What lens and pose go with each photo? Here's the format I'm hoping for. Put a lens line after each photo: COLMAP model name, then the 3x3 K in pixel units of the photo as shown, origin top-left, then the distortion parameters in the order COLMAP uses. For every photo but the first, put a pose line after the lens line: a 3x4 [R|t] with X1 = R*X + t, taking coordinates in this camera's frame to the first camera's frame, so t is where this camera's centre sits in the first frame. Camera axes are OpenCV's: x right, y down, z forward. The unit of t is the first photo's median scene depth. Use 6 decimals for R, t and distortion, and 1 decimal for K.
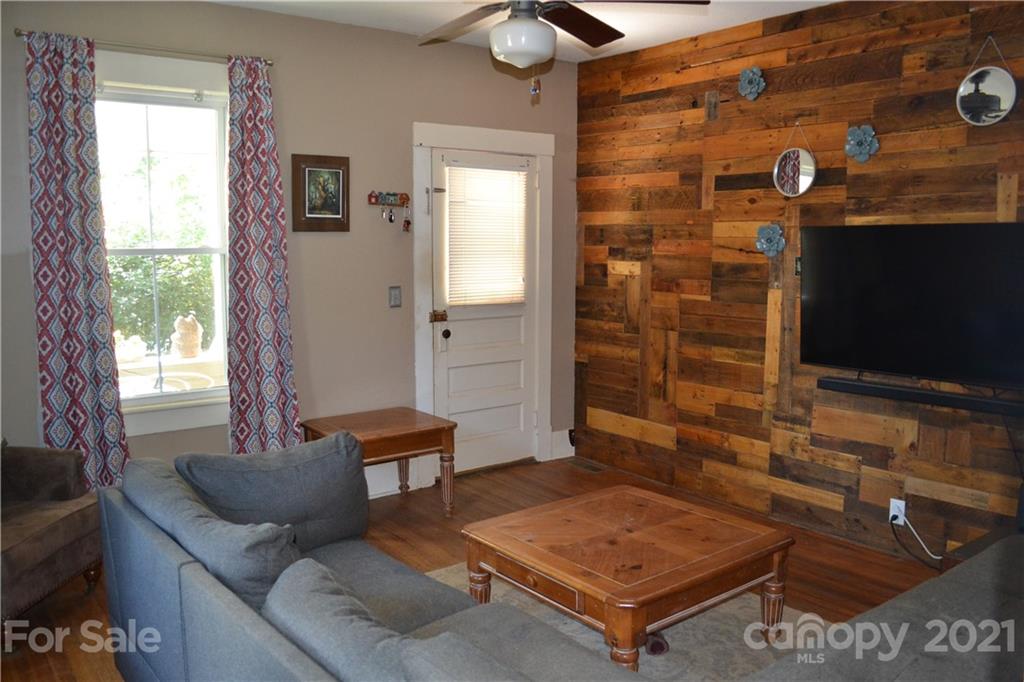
lens RADIAL K [[827.3, 0, 512.0], [0, 827.3, 341.0], [0, 0, 1]] dist [-0.078078, 0.010373]
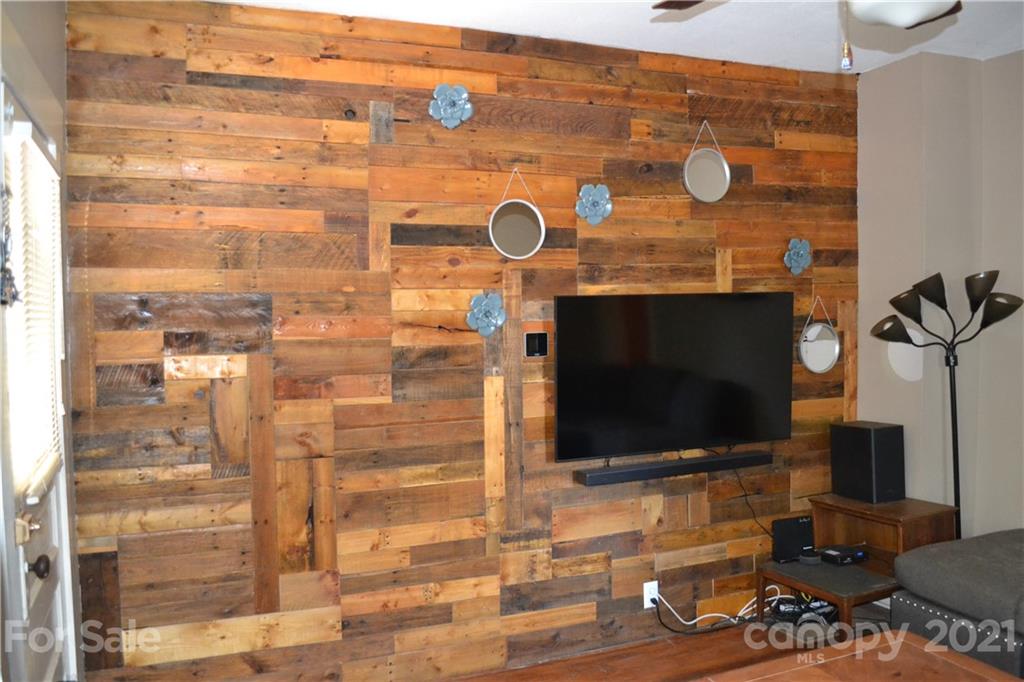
lens RADIAL K [[827.3, 0, 512.0], [0, 827.3, 341.0], [0, 0, 1]] dist [-0.078078, 0.010373]
pose [[0.263569, -0.040881, 0.963774, -0.422178], [0.128745, 0.991654, 0.006855, -0.097992], [-0.956010, 0.122274, 0.266633, 0.760006]]
